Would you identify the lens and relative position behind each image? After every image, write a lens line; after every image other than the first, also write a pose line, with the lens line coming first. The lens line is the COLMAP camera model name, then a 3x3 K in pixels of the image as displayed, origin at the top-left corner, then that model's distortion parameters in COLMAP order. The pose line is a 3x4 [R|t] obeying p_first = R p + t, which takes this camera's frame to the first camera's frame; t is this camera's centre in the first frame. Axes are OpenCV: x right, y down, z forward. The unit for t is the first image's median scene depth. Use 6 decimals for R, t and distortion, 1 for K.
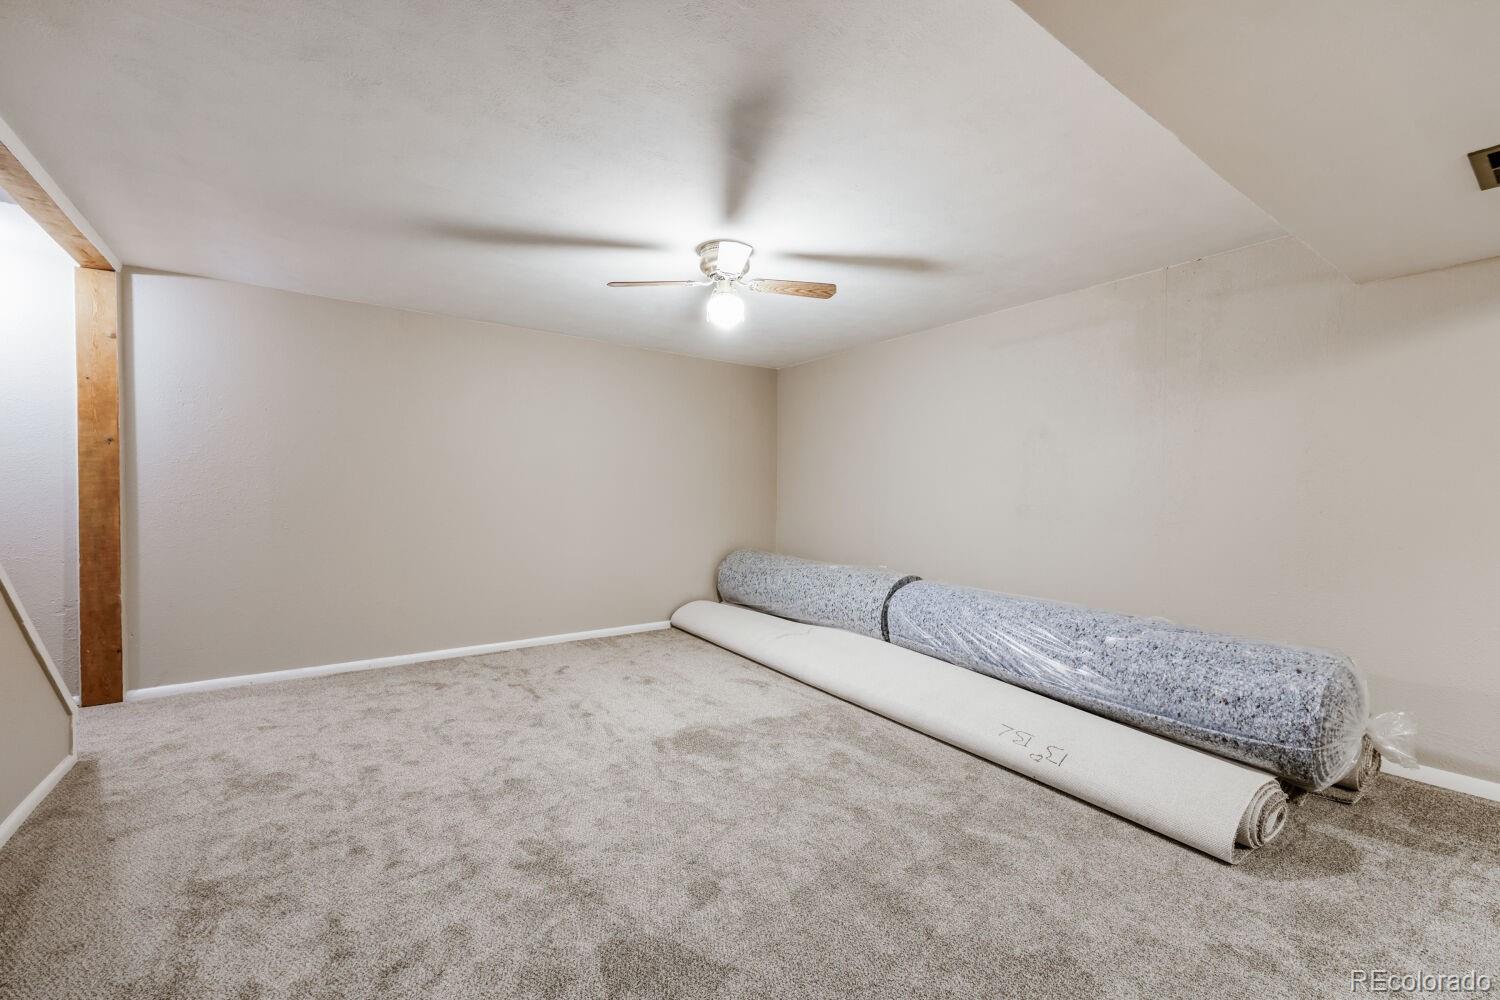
lens RADIAL K [[609.6, 0, 747.5], [0, 609.6, 504.3], [0, 0, 1]] dist [-0.004078, -0.000514]
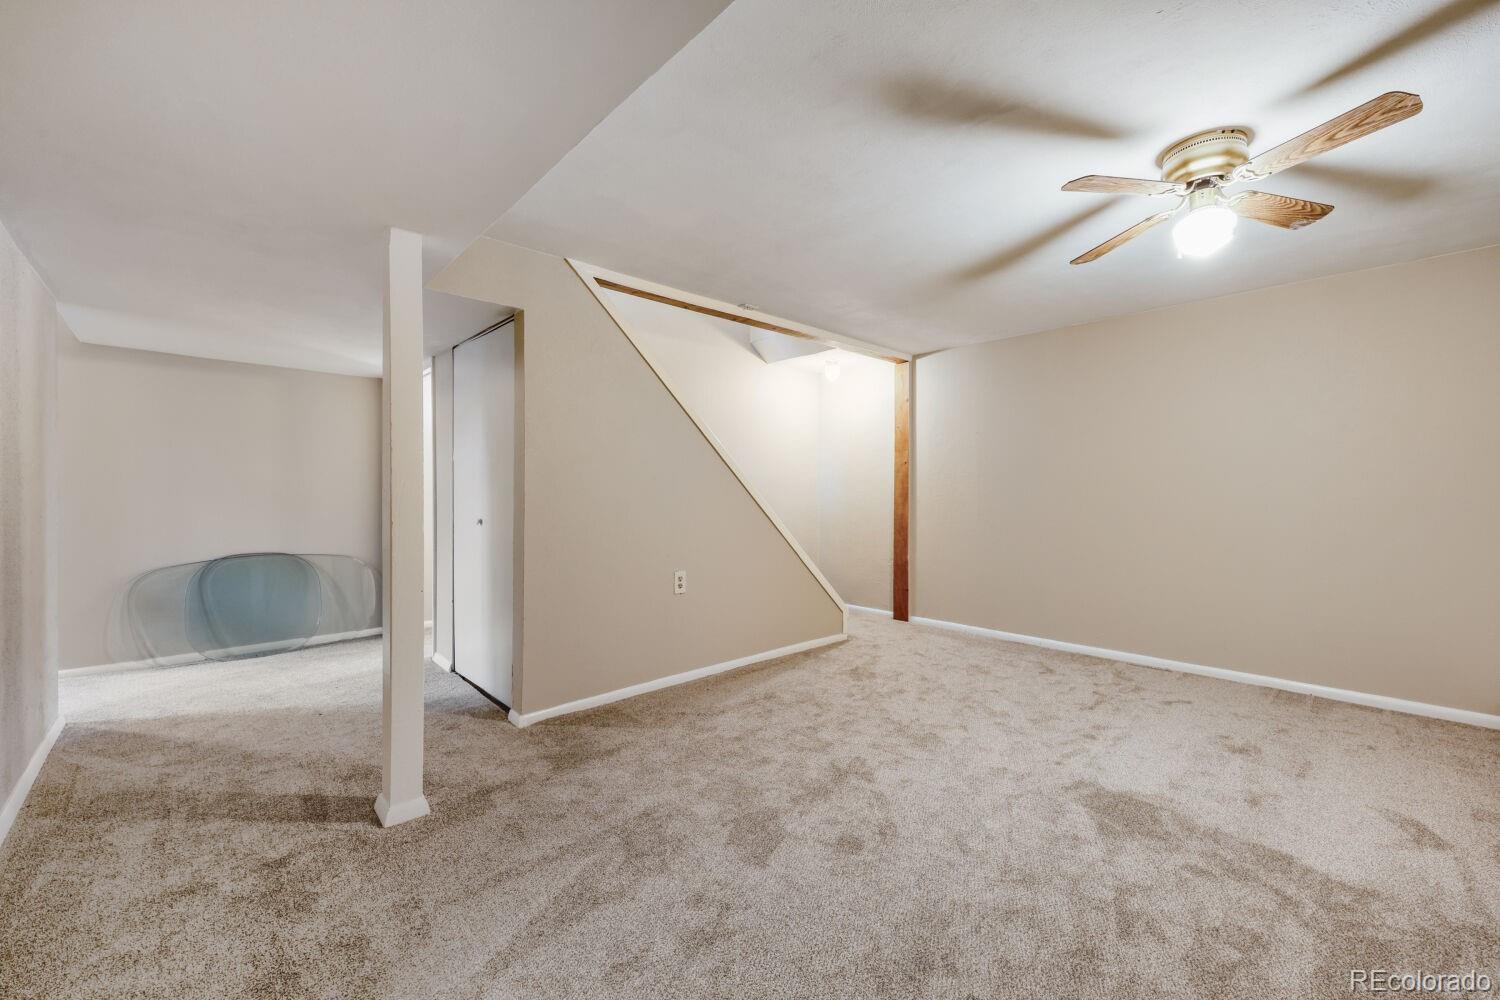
lens RADIAL K [[609.6, 0, 746.1], [0, 609.6, 499.2], [0, 0, 1]] dist [-0.004078, -0.000514]
pose [[0.114464, 0.003165, -0.993422, 0.568169], [-0.018079, 0.999836, 0.001102, -0.000230], [0.993263, 0.017834, 0.114503, 0.375286]]
